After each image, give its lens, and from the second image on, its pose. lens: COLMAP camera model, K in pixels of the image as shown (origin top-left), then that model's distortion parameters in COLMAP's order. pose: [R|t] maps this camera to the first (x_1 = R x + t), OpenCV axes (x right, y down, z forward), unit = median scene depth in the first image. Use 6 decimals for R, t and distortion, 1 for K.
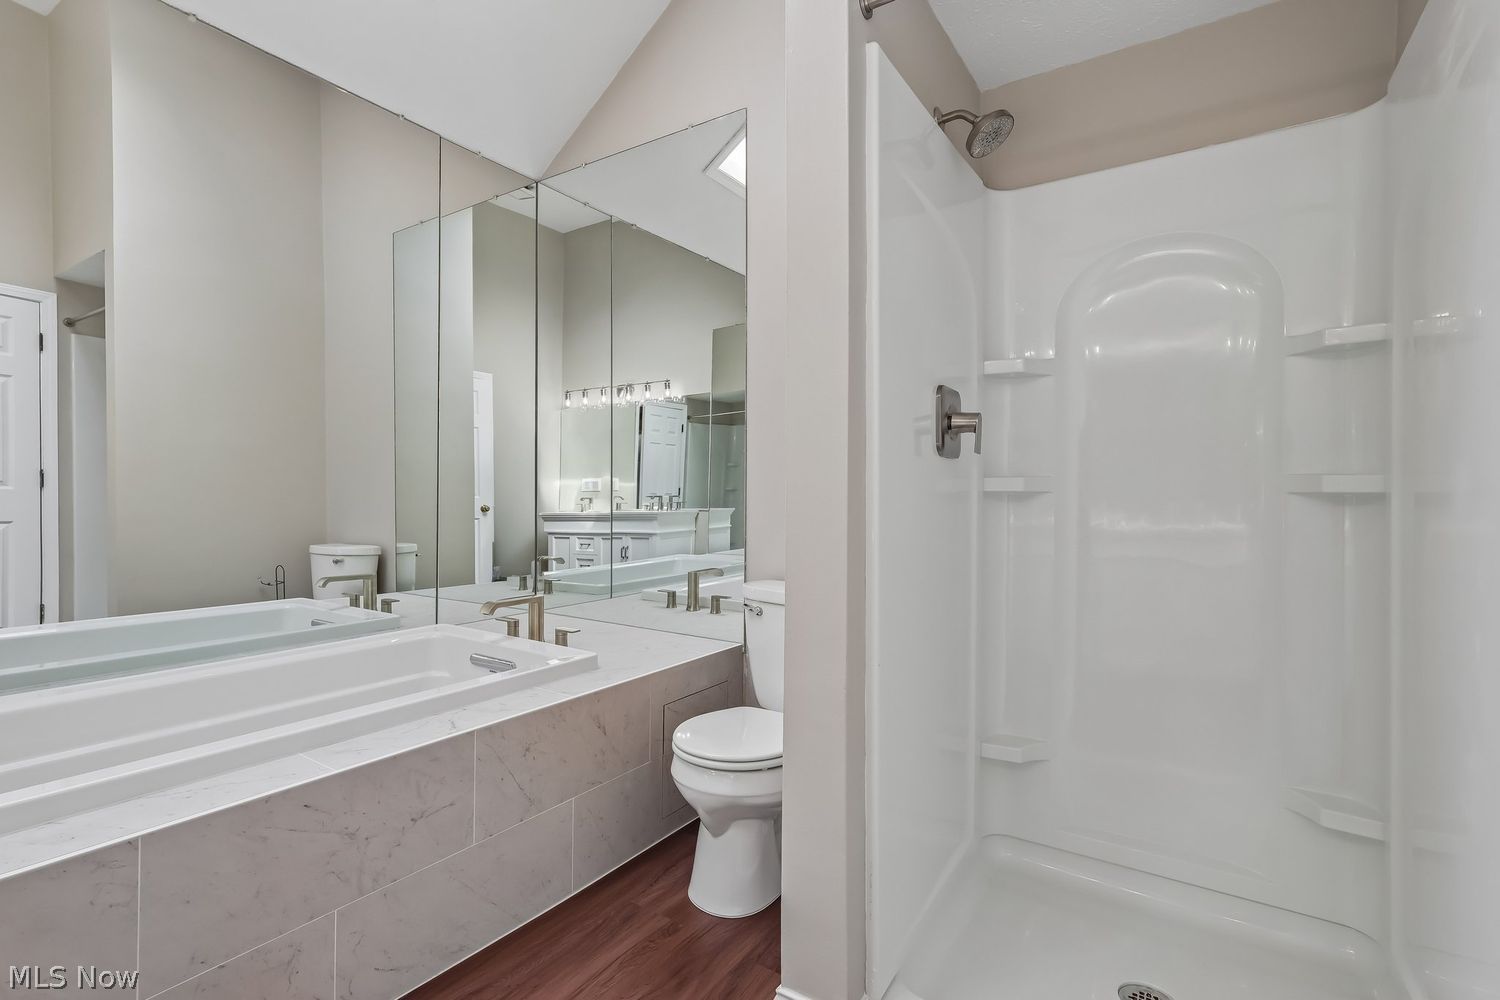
lens RADIAL K [[713.8, 0, 748.7], [0, 713.8, 496.0], [0, 0, 1]] dist [0.014363, -0.000046]
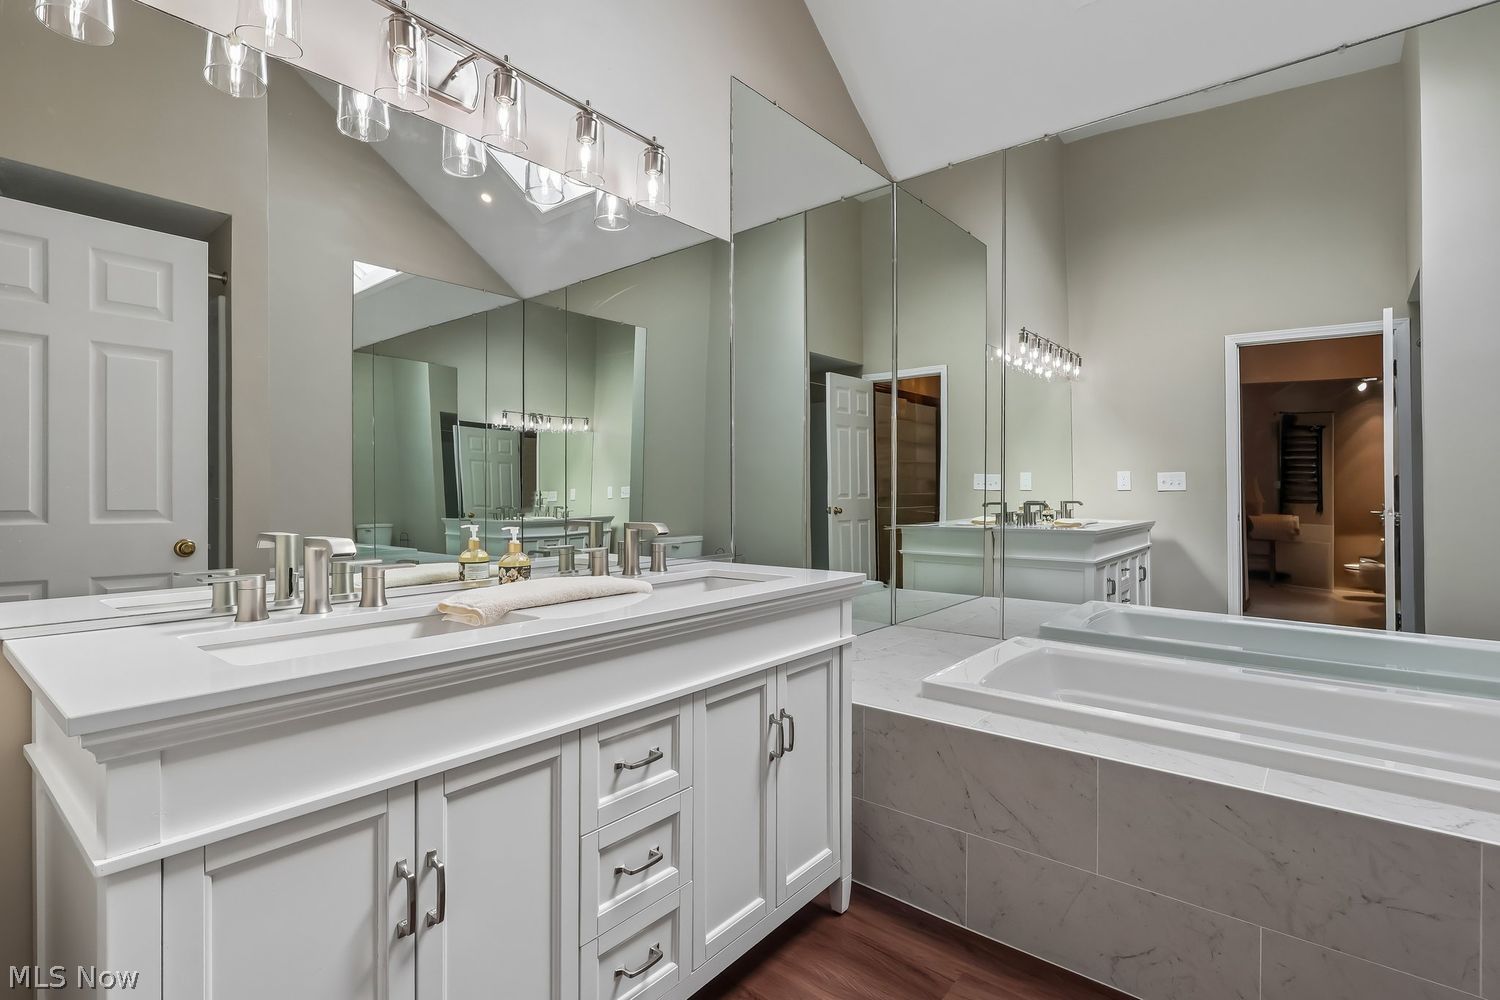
lens RADIAL K [[713.8, 0, 748.9], [0, 713.8, 498.5], [0, 0, 1]] dist [0.014363, -0.000046]
pose [[-0.103991, -0.003958, -0.994570, 0.523214], [-0.008115, 0.999962, -0.003131, -0.025722], [0.994545, 0.007745, -0.104019, 0.373762]]
